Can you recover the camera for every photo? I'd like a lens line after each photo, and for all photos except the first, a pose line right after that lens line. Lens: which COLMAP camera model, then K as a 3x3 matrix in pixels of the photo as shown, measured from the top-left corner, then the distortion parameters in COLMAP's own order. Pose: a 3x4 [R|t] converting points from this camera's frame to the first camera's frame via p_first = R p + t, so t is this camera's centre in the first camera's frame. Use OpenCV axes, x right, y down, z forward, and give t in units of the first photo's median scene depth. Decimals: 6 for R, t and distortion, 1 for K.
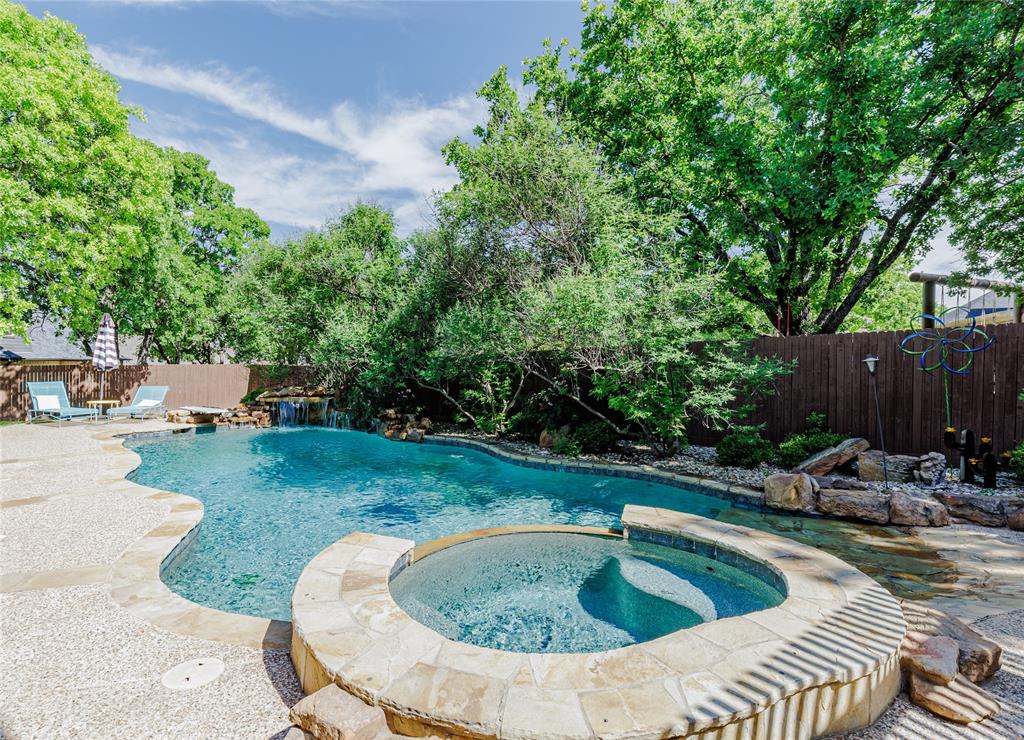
lens RADIAL K [[510.4, 0, 510.9], [0, 510.4, 349.7], [0, 0, 1]] dist [-0.002316, -0.000476]
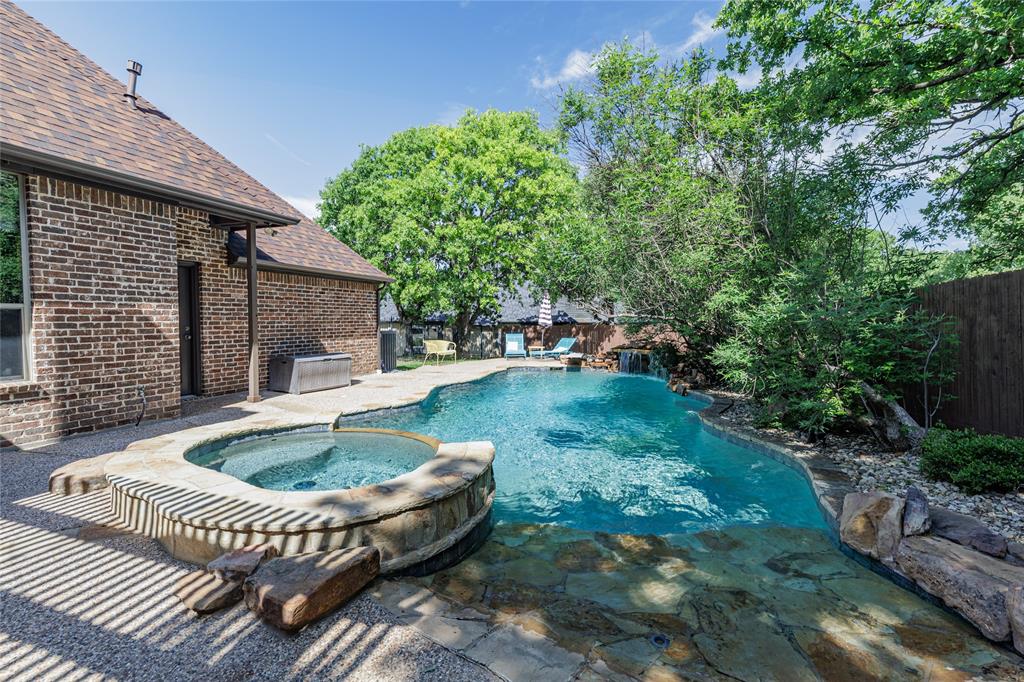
lens RADIAL K [[463.6, 0, 511.1], [0, 463.6, 336.8], [0, 0, 1]] dist [0.004614, 0.000354]
pose [[0.525691, 0.011738, -0.850595, 0.388297], [0.031099, 0.998971, 0.033006, 0.020778], [0.850107, -0.043803, 0.524785, 0.196213]]
